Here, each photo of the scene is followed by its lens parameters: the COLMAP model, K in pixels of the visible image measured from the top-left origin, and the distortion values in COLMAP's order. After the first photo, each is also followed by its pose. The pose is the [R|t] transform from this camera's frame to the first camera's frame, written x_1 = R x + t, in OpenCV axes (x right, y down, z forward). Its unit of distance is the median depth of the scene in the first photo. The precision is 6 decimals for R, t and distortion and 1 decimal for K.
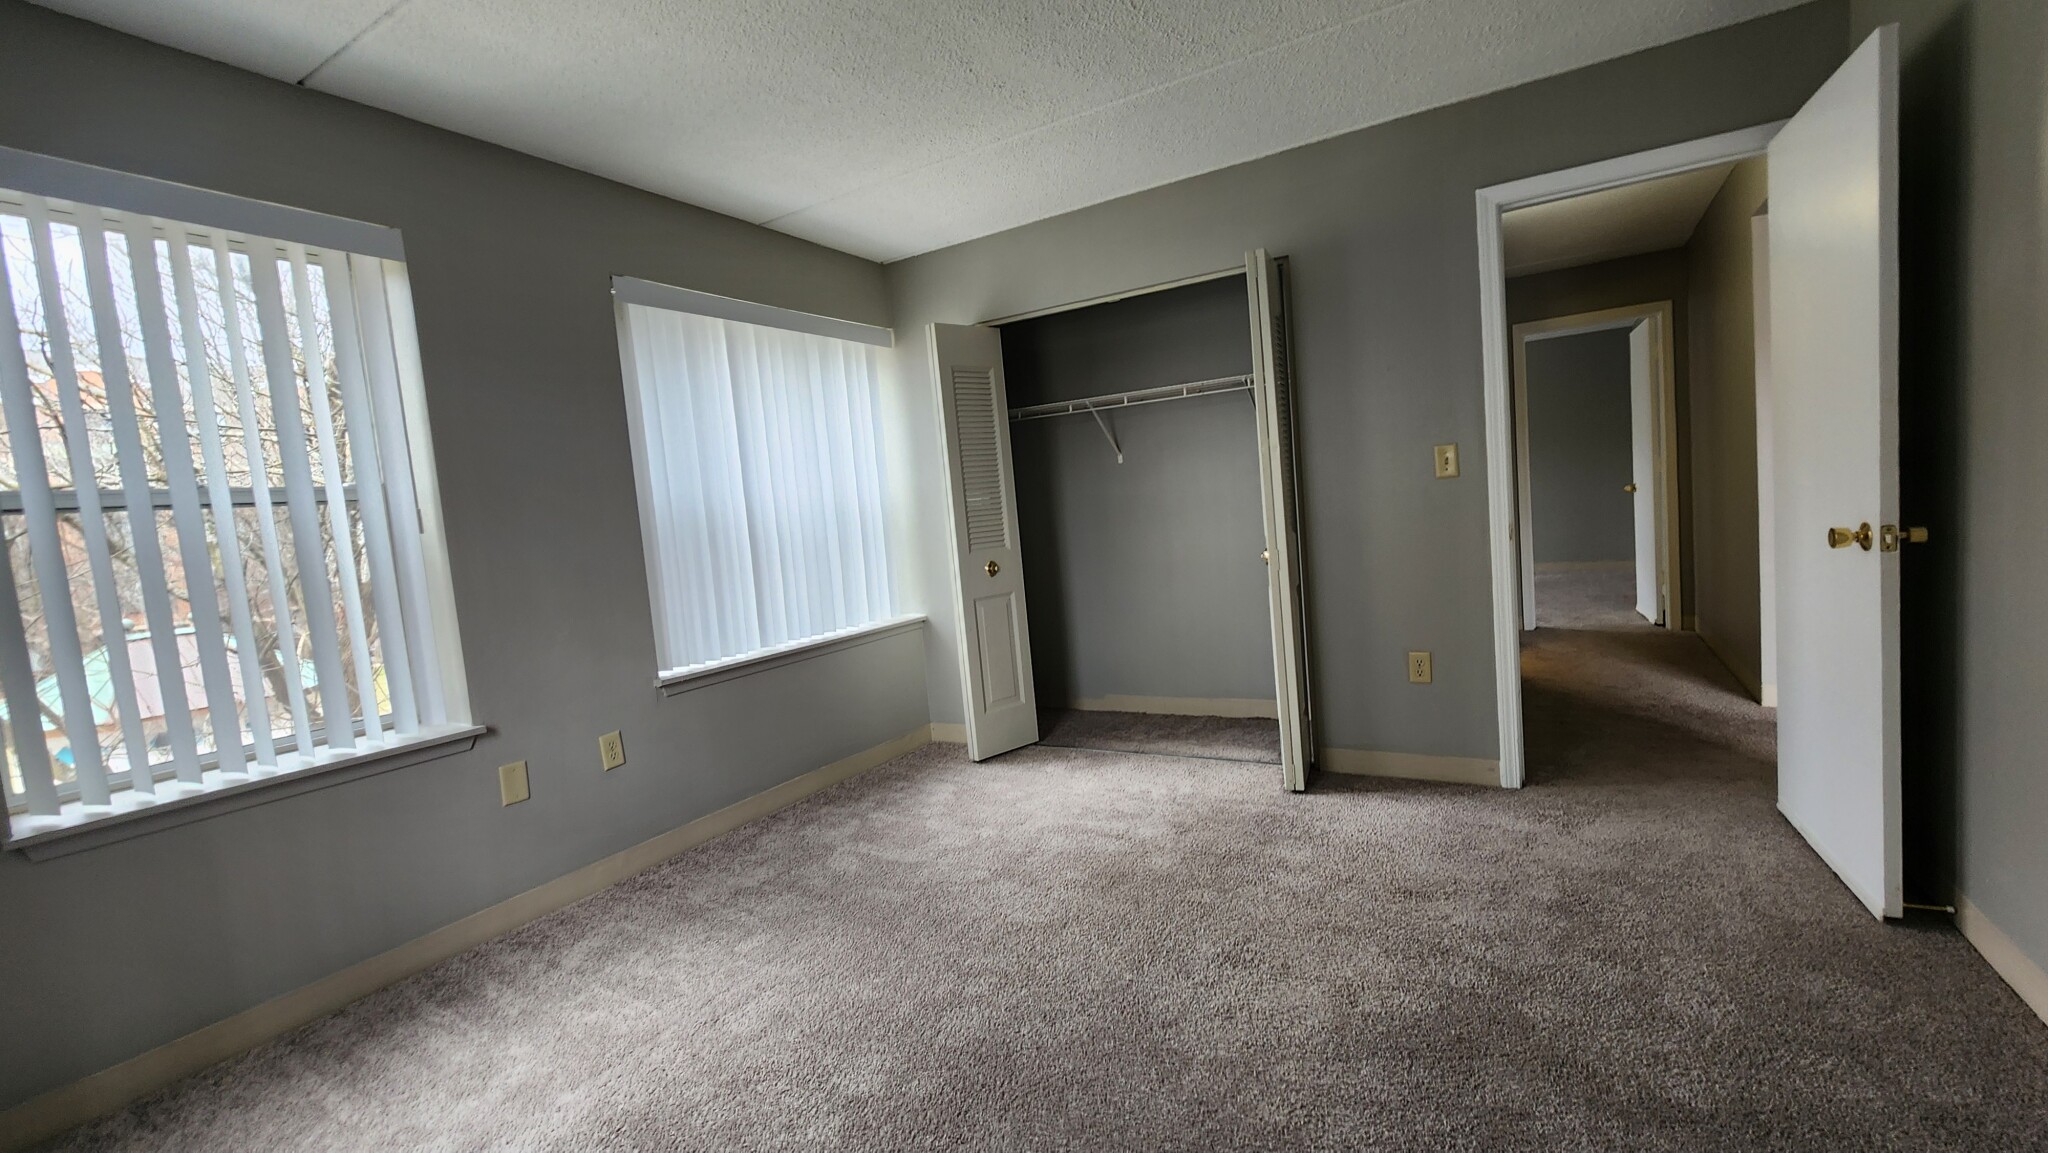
lens RADIAL K [[830.4, 0, 1084.6], [0, 830.4, 572.6], [0, 0, 1]] dist [0.001321, 0.000245]
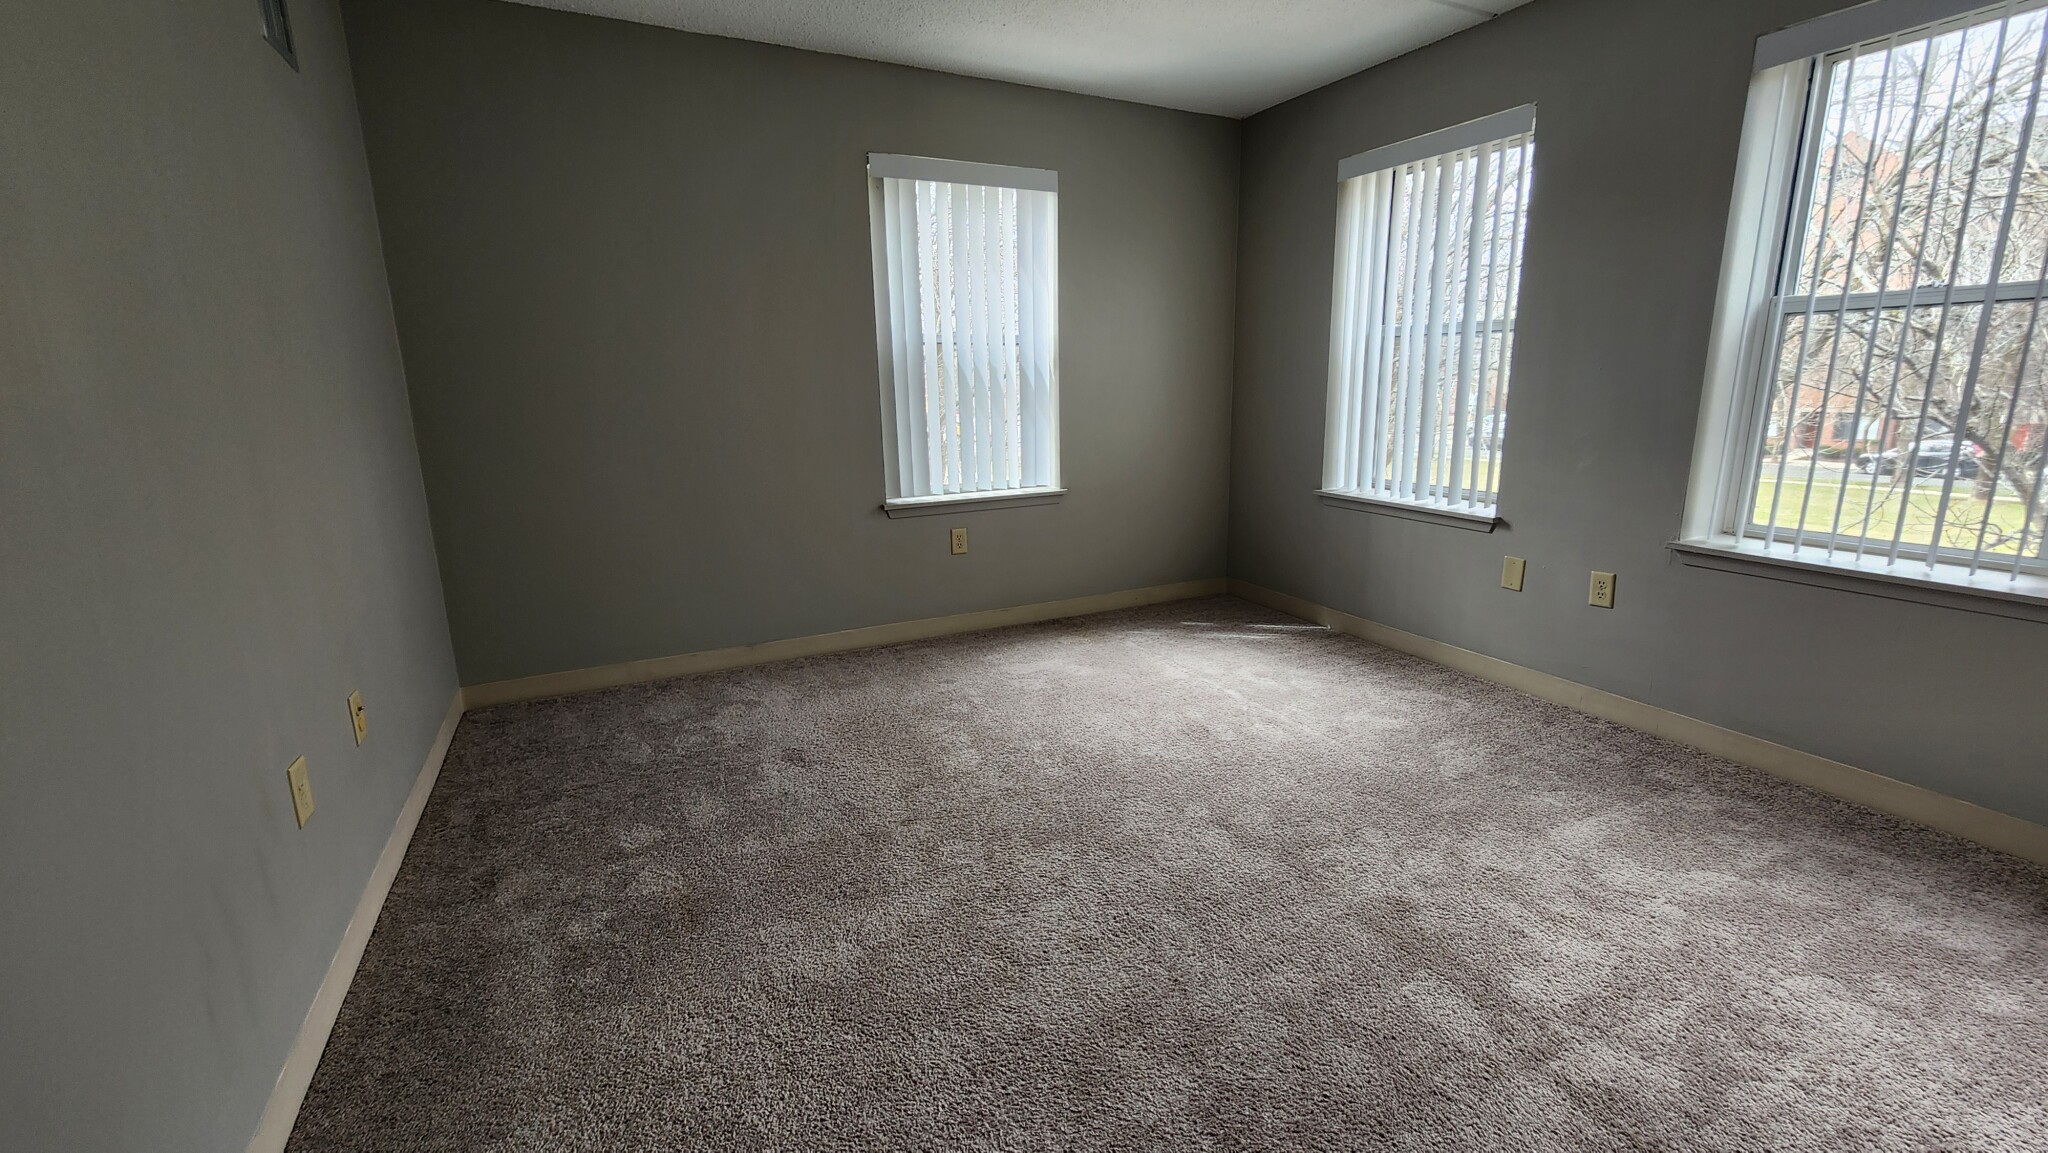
lens RADIAL K [[840.4, 0, 1024.0], [0, 840.4, 576.5], [0, 0, 1]] dist [-0.001275, 0.000201]
pose [[-0.557866, 0.278064, -0.781962, 0.694902], [-0.014980, 0.938675, 0.344478, -0.158903], [0.829796, 0.203887, -0.519490, 1.072277]]
